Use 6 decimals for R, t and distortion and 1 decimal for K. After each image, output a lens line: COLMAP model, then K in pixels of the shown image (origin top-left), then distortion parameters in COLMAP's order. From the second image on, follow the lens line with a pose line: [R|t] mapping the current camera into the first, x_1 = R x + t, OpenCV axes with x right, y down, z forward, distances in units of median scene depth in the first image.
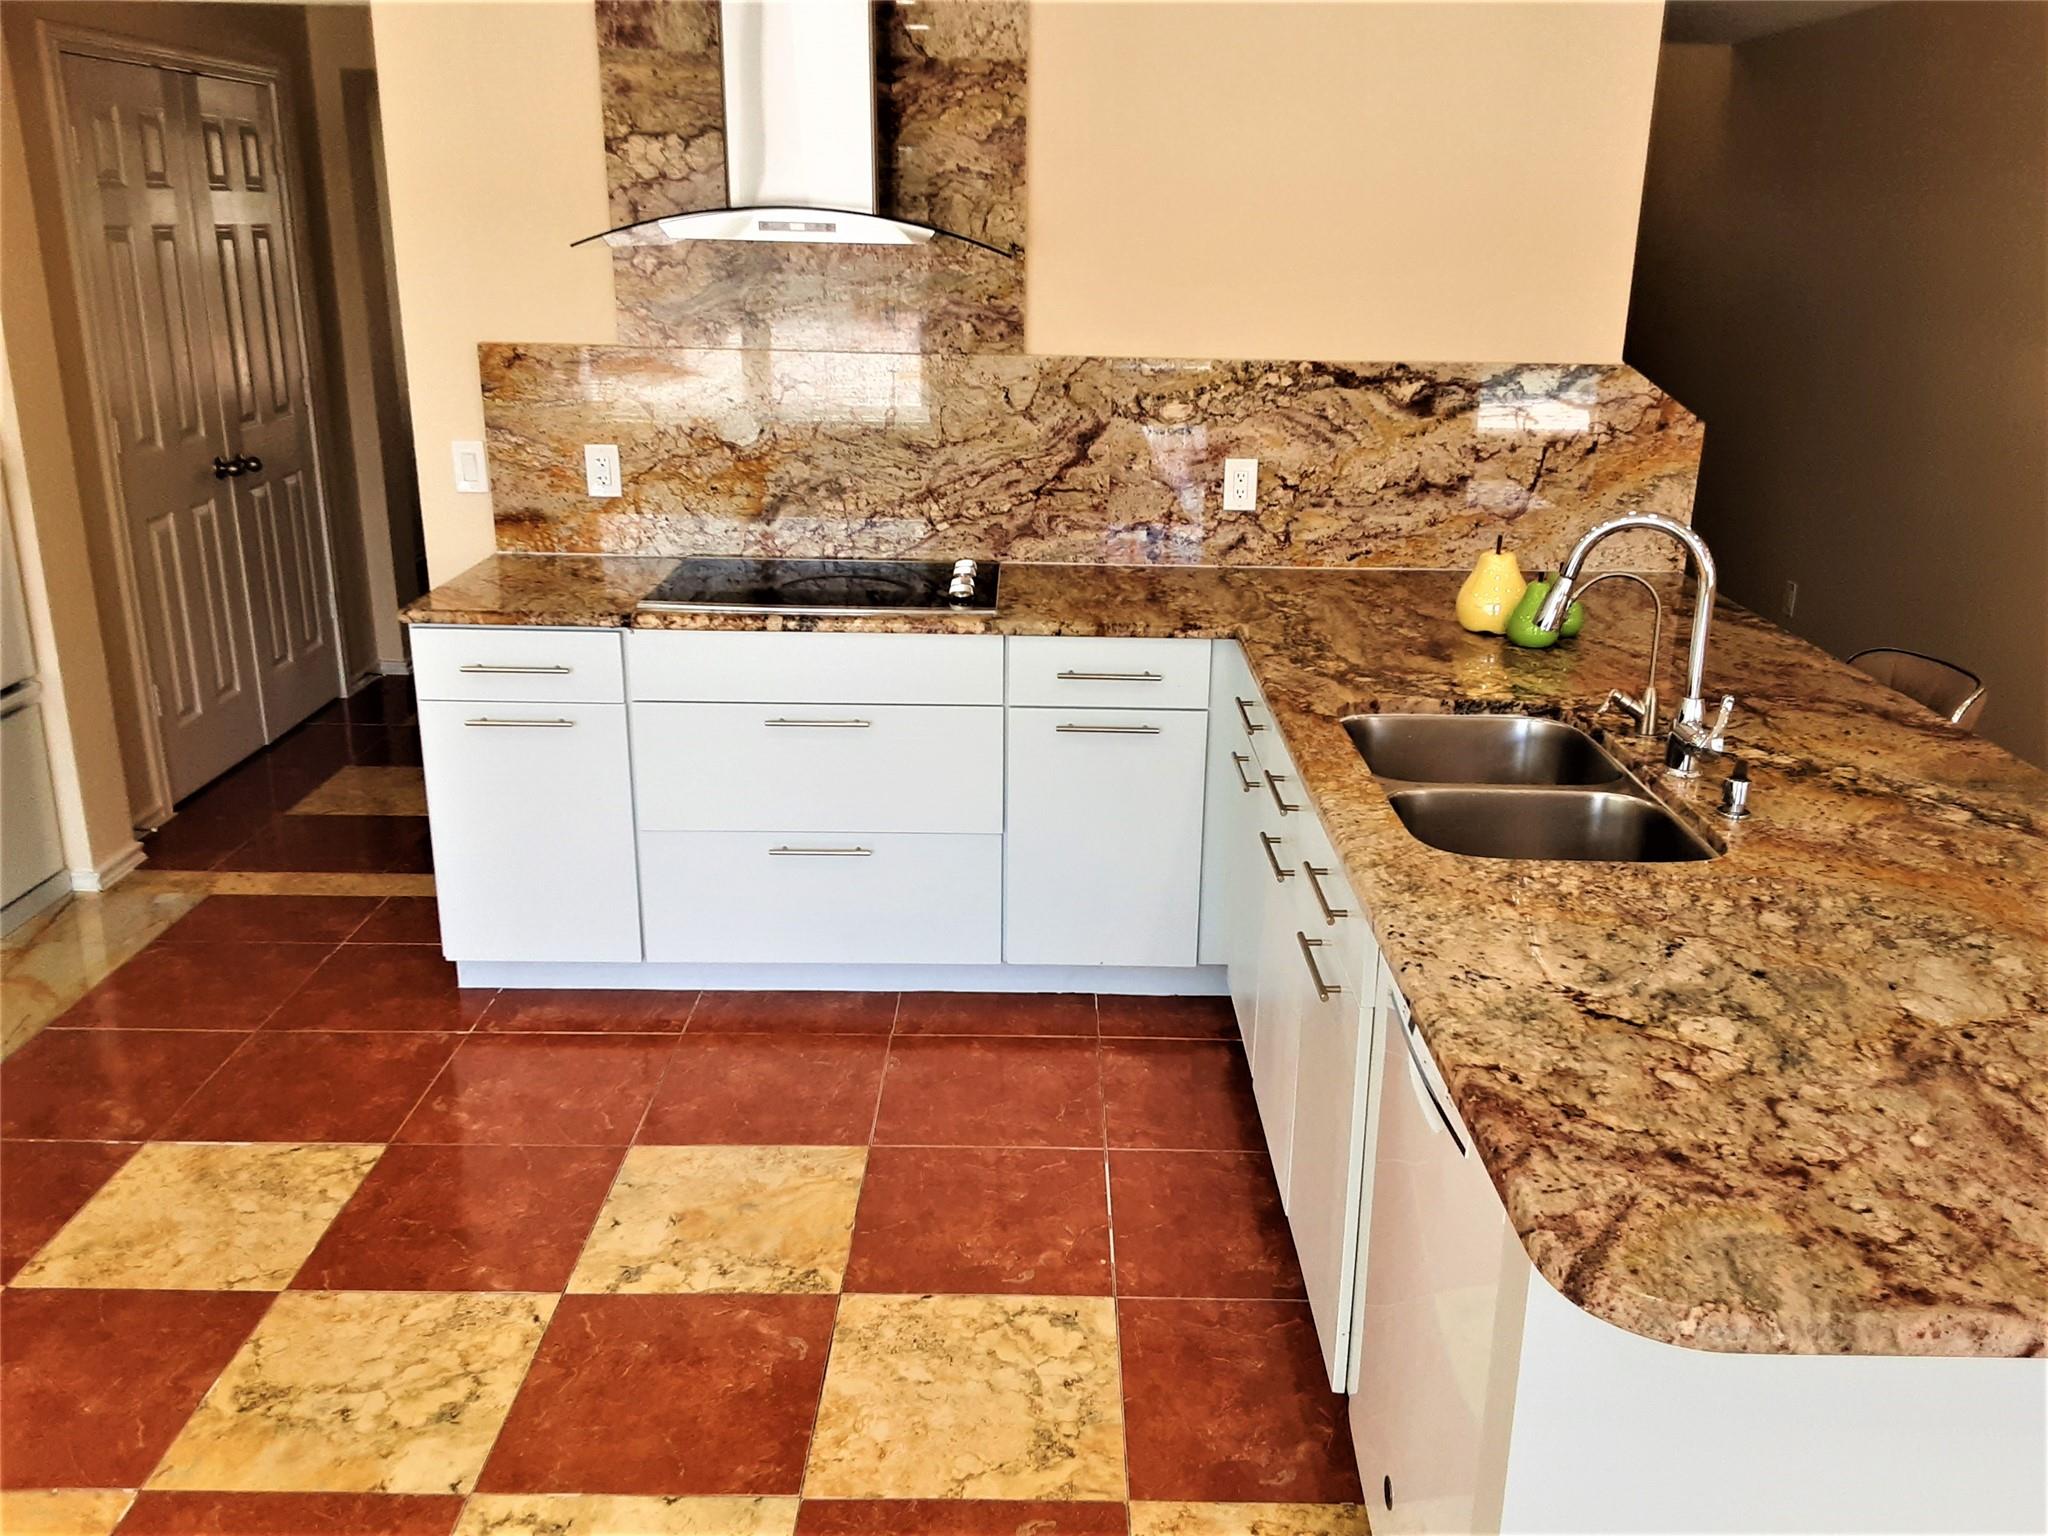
lens RADIAL K [[1658.7, 0, 1035.4], [0, 1658.7, 754.0], [0, 0, 1]] dist [0.124692, -0.168869]
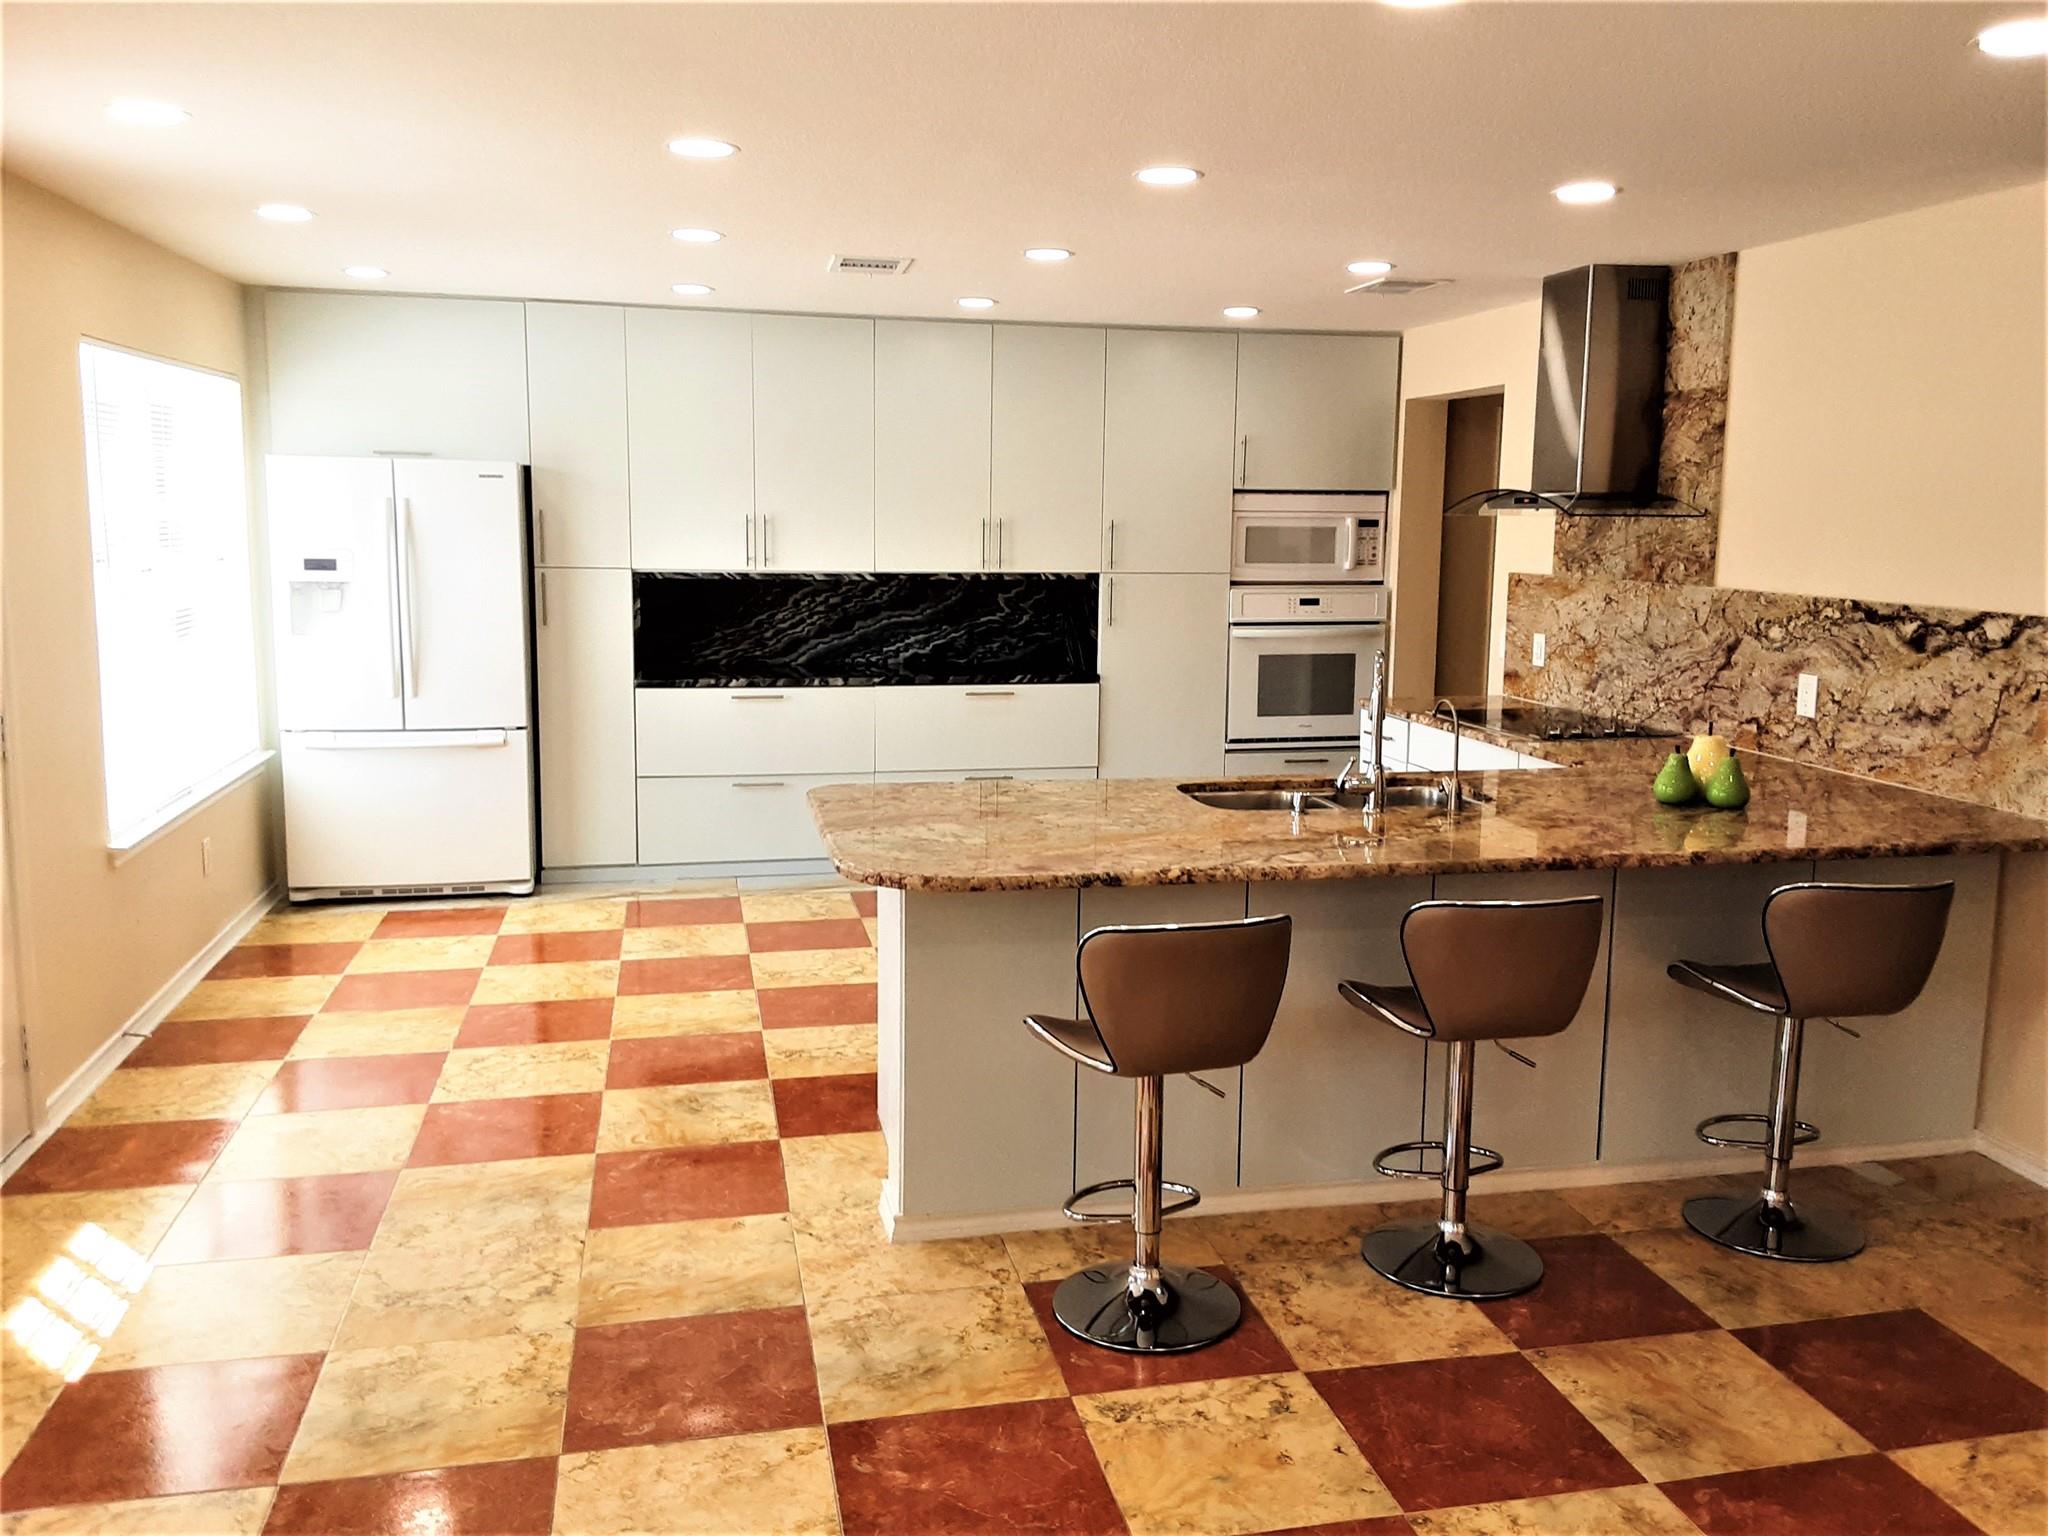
lens RADIAL K [[1658.7, 0, 1044.2], [0, 1658.7, 767.8], [0, 0, 1]] dist [0.124692, -0.168869]
pose [[0.210156, 0.137183, -0.967996, 1.225047], [-0.301903, 0.950823, 0.069205, -0.028723], [0.929887, 0.277697, 0.241237, 0.199468]]
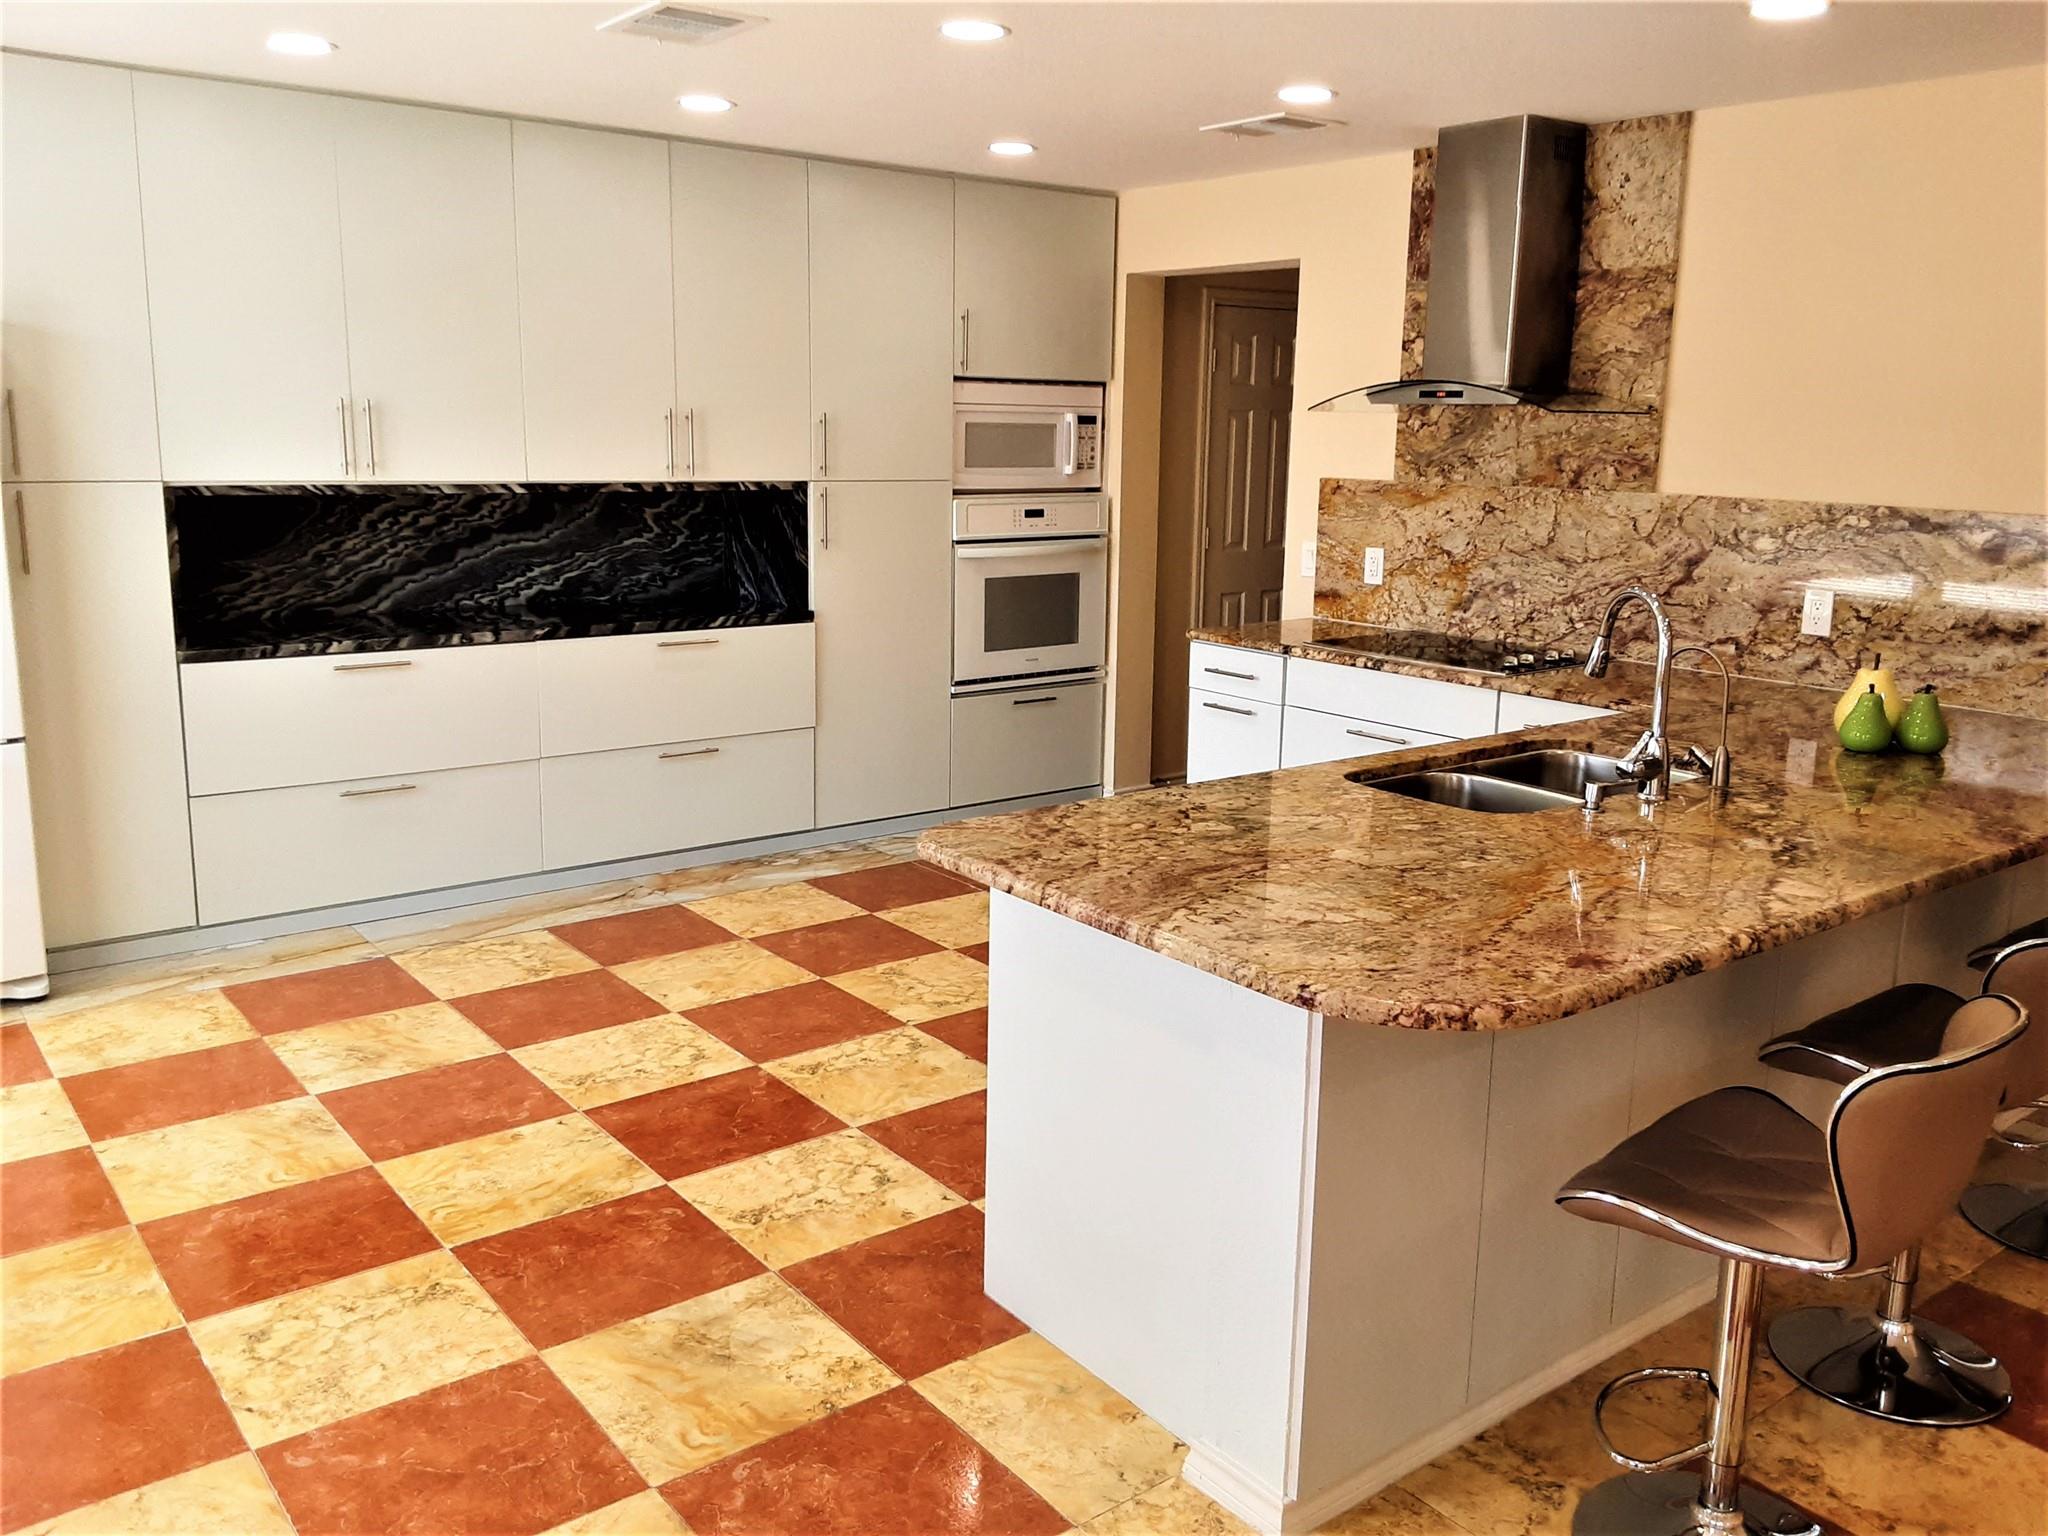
lens RADIAL K [[1658.7, 0, 1051.8], [0, 1658.7, 773.9], [0, 0, 1]] dist [0.124692, -0.168869]
pose [[0.618236, 0.161751, -0.769169, 0.702782], [-0.245087, 0.969477, 0.006881, 0.061844], [0.746805, 0.184259, 0.639008, -0.087334]]
